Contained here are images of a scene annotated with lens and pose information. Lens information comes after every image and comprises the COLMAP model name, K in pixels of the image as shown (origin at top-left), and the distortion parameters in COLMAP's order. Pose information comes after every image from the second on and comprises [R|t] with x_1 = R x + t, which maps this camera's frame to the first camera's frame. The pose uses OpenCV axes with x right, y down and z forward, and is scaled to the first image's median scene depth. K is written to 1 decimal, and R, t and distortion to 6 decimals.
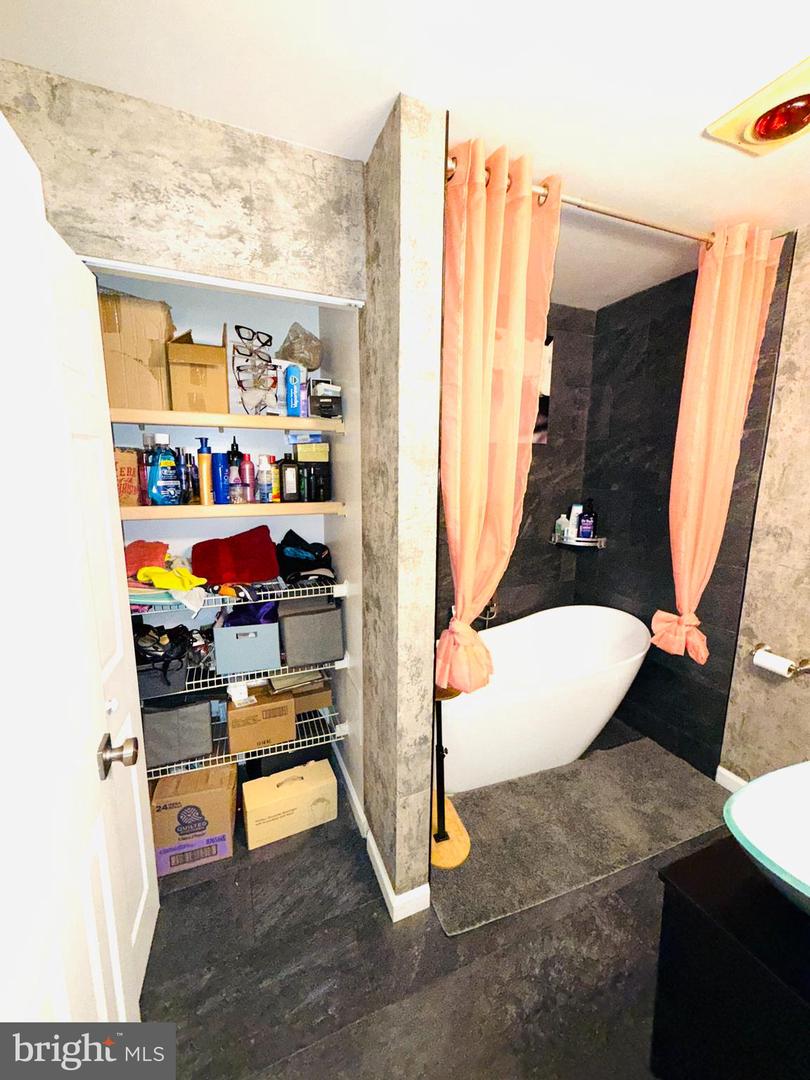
lens RADIAL K [[436.0, 0, 404.2], [0, 436.0, 539.4], [0, 0, 1]] dist [0.003245, -0.000198]
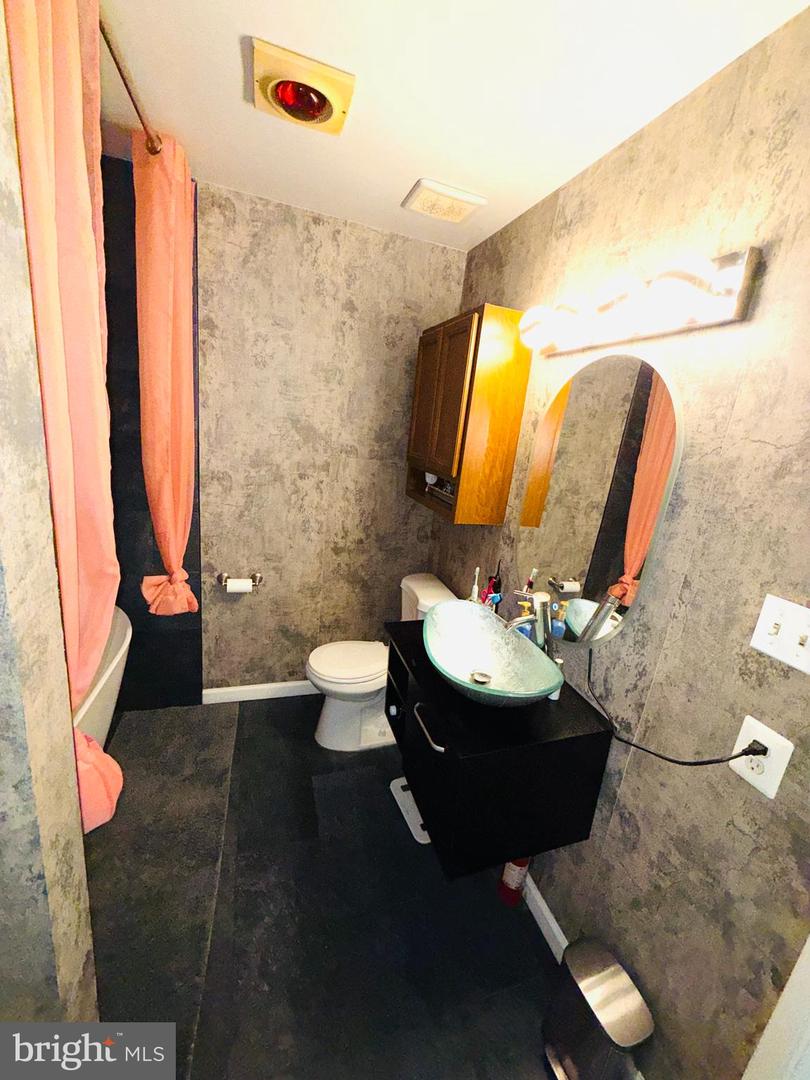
lens RADIAL K [[436.0, 0, 403.8], [0, 436.0, 535.9], [0, 0, 1]] dist [0.003245, -0.000198]
pose [[0.070580, -0.250853, 0.965449, -0.244183], [0.061448, 0.967118, 0.246794, -0.116556], [-0.995612, 0.041906, 0.083674, 0.429700]]
